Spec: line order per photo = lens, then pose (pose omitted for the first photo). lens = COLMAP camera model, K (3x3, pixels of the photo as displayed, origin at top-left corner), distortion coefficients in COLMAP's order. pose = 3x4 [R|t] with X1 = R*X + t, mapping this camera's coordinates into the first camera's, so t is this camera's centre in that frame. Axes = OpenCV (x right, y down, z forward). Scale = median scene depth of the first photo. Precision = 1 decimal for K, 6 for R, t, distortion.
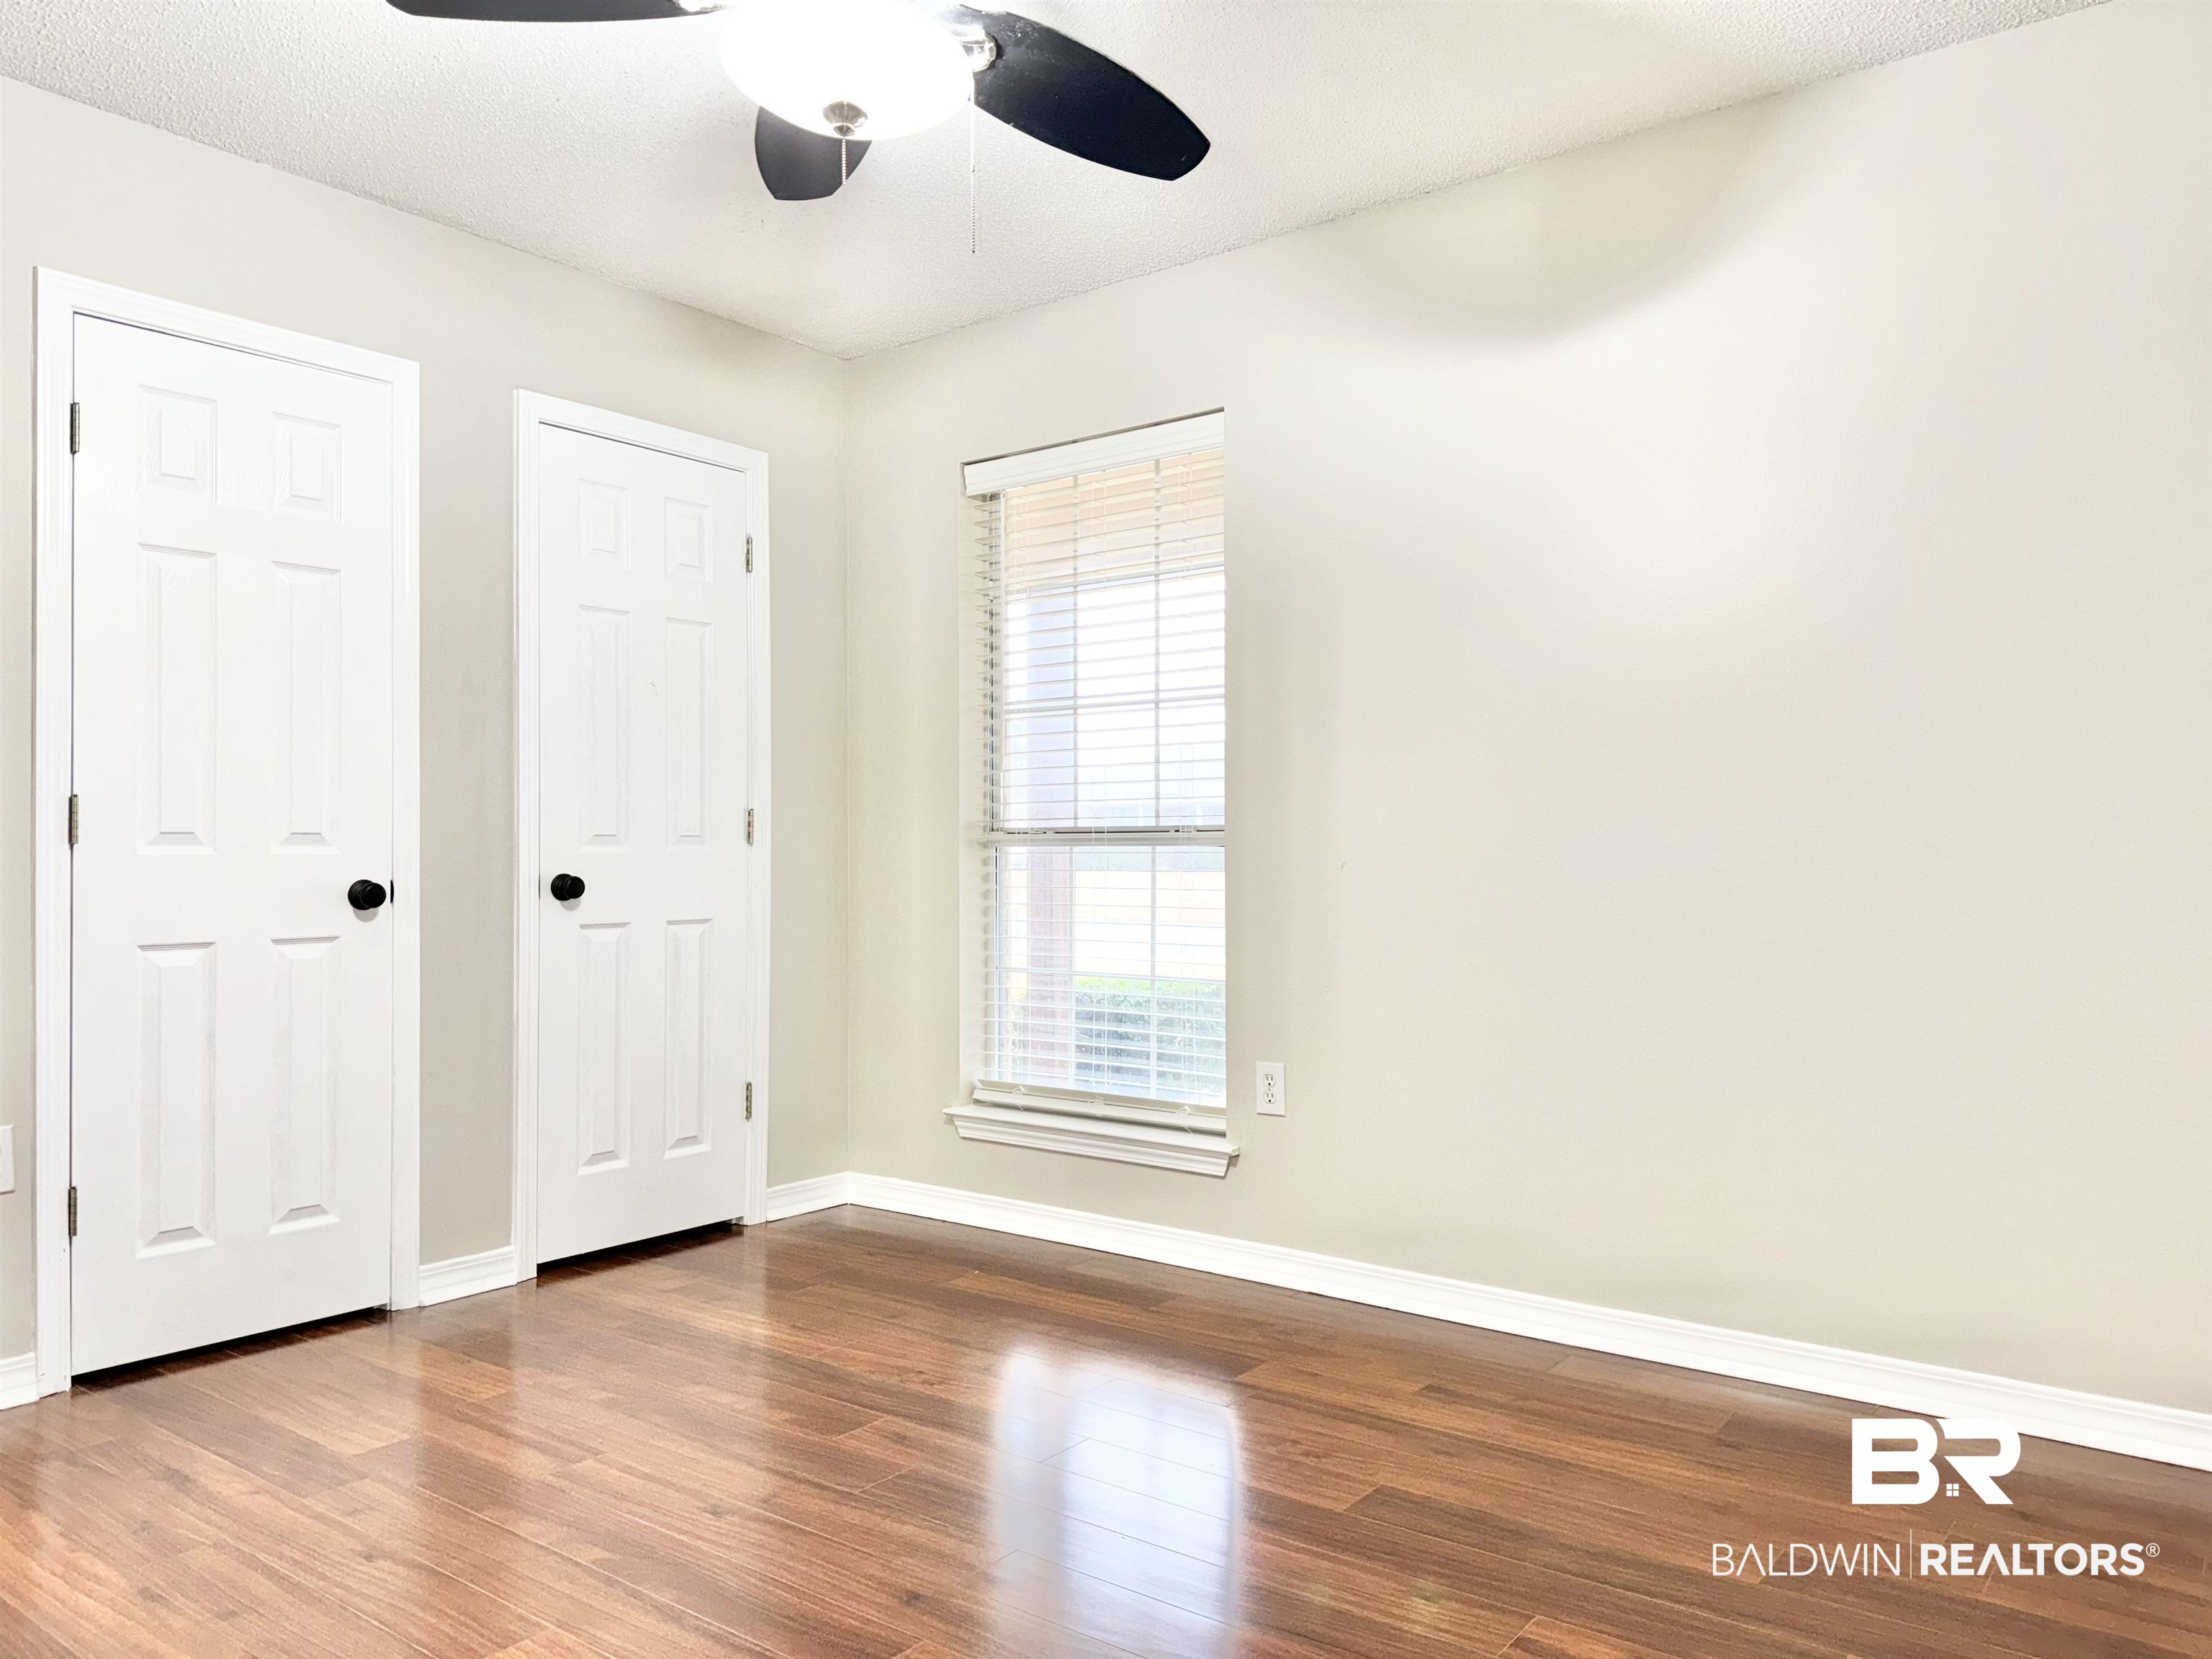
lens RADIAL K [[1575.3, 0, 1096.5], [0, 1575.3, 822.8], [0, 0, 1]] dist [-0.003553, 0.000182]
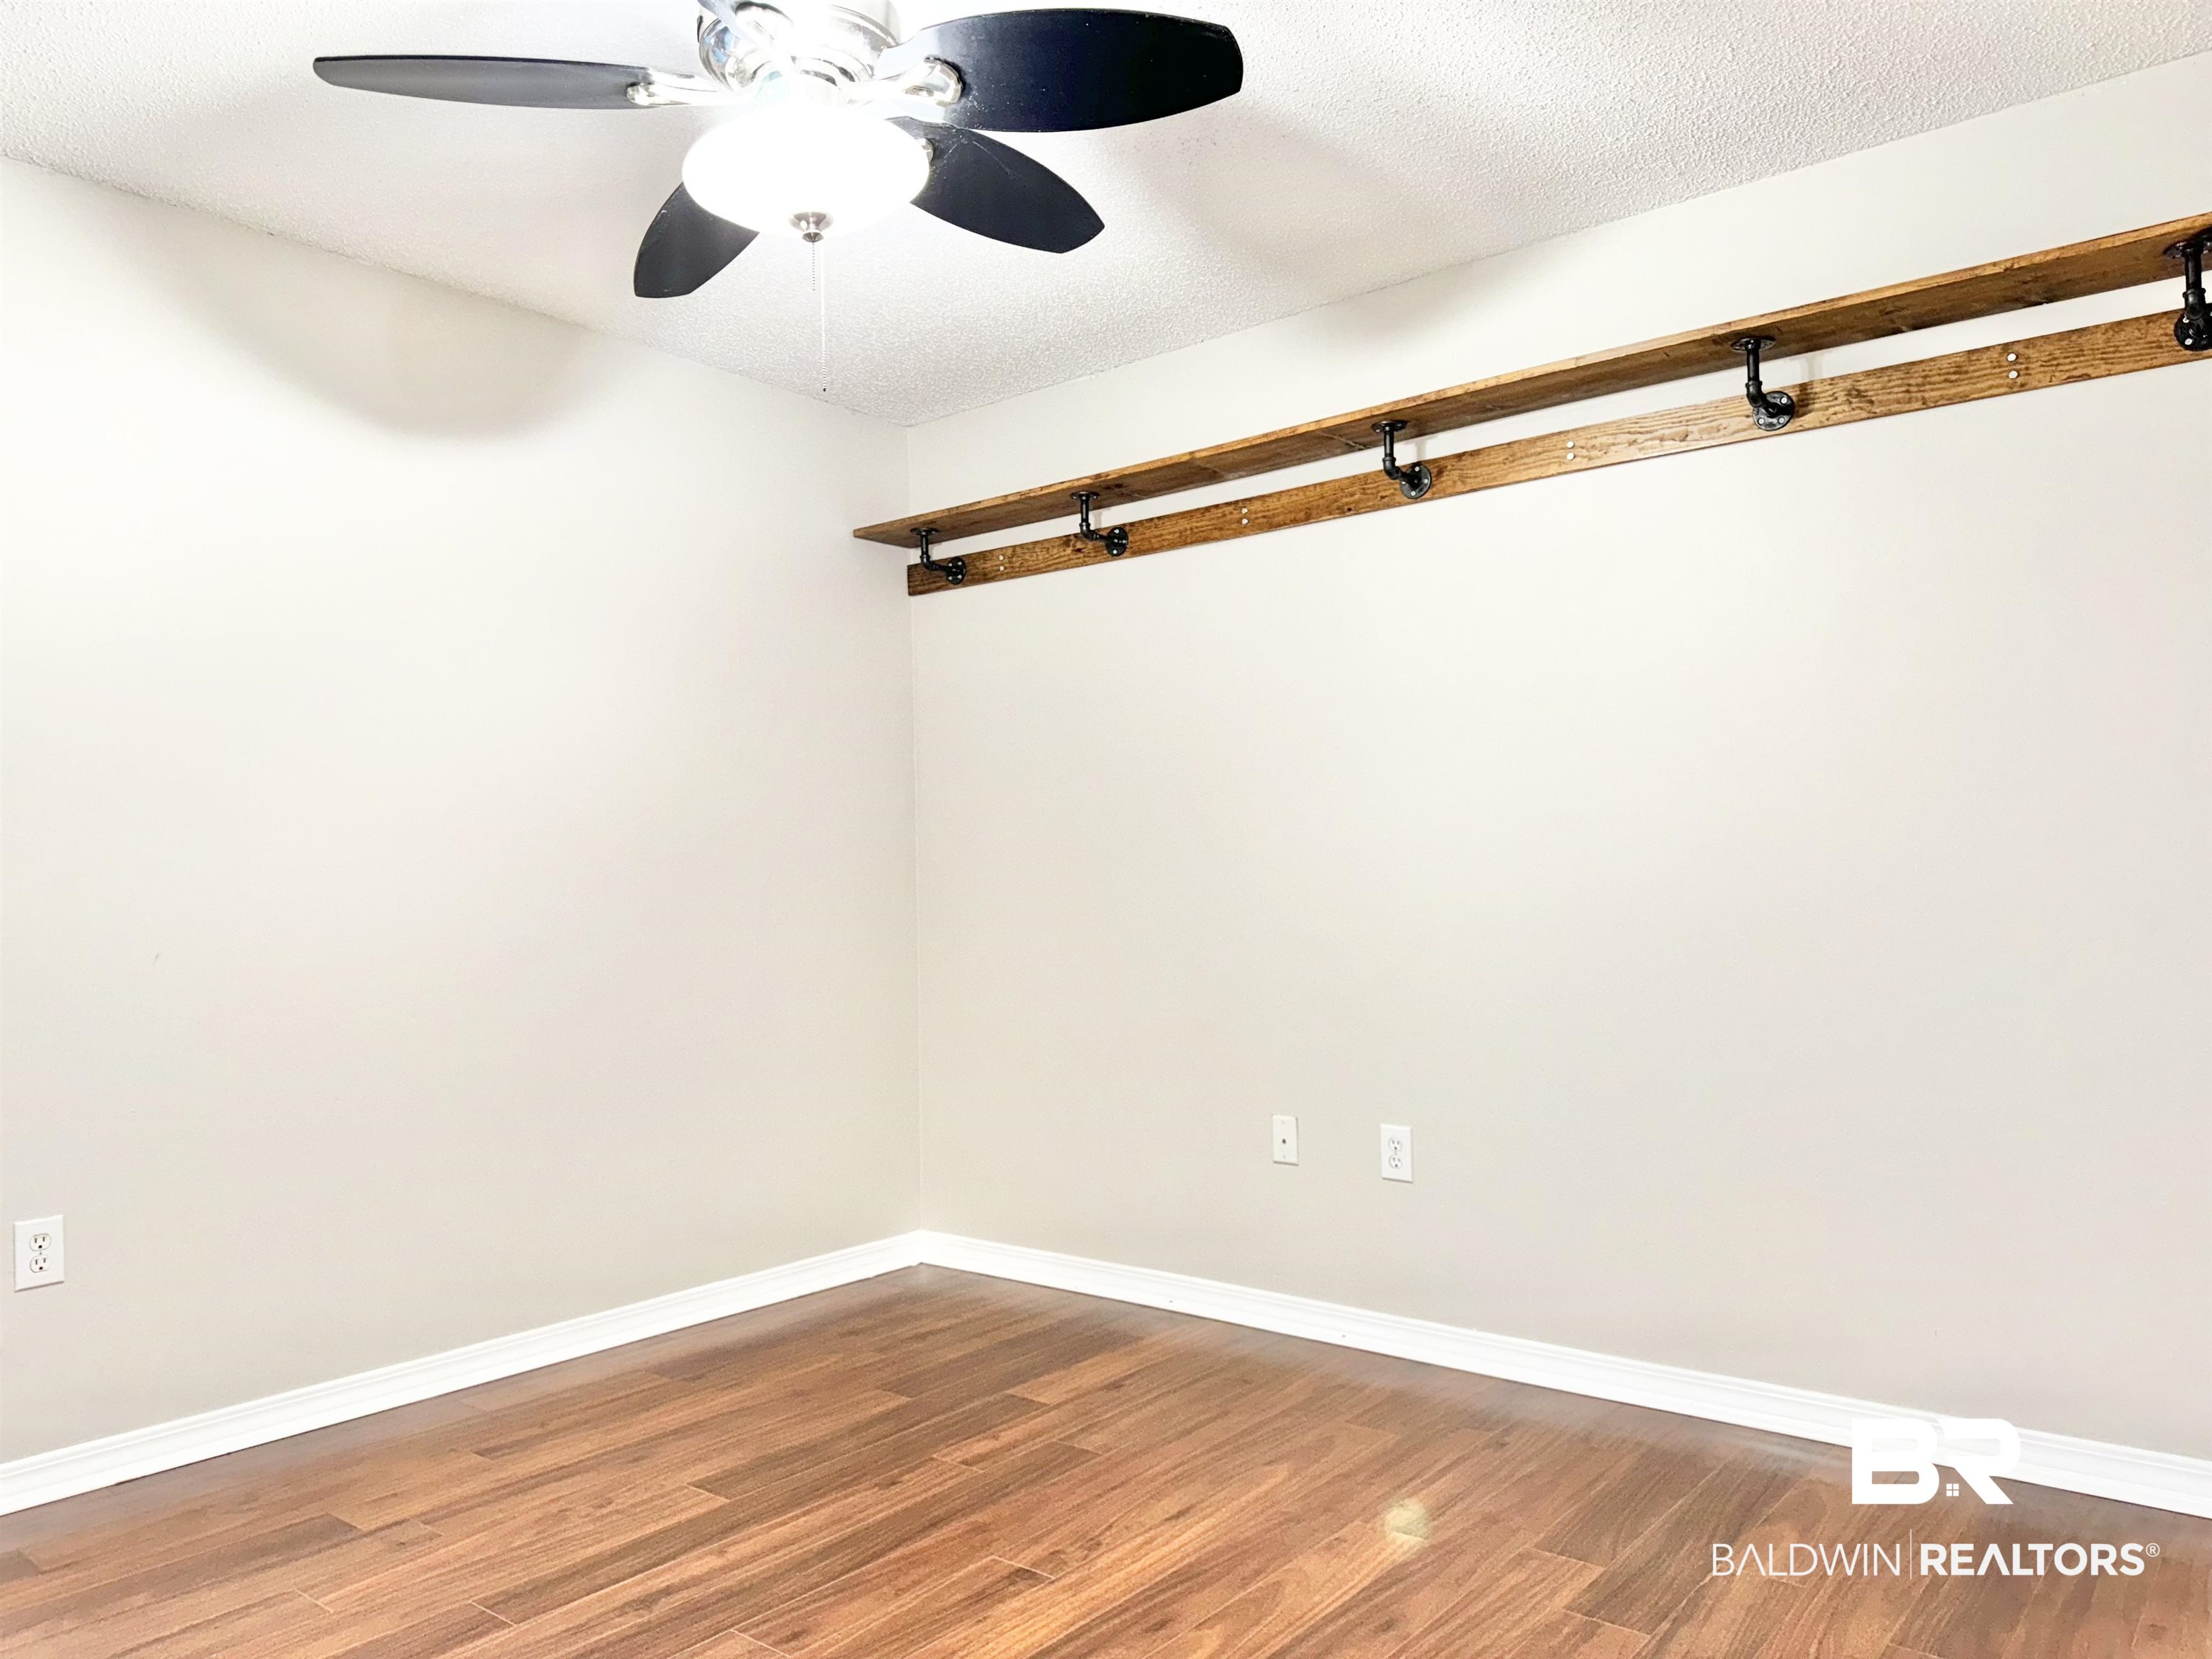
lens RADIAL K [[1575.3, 0, 1096.5], [0, 1575.3, 822.8], [0, 0, 1]] dist [-0.003553, 0.000182]
pose [[0.051605, 0.031217, 0.998180, -0.909952], [0.013898, 0.999392, -0.031974, -0.017297], [-0.998571, 0.015523, 0.051140, 0.605679]]
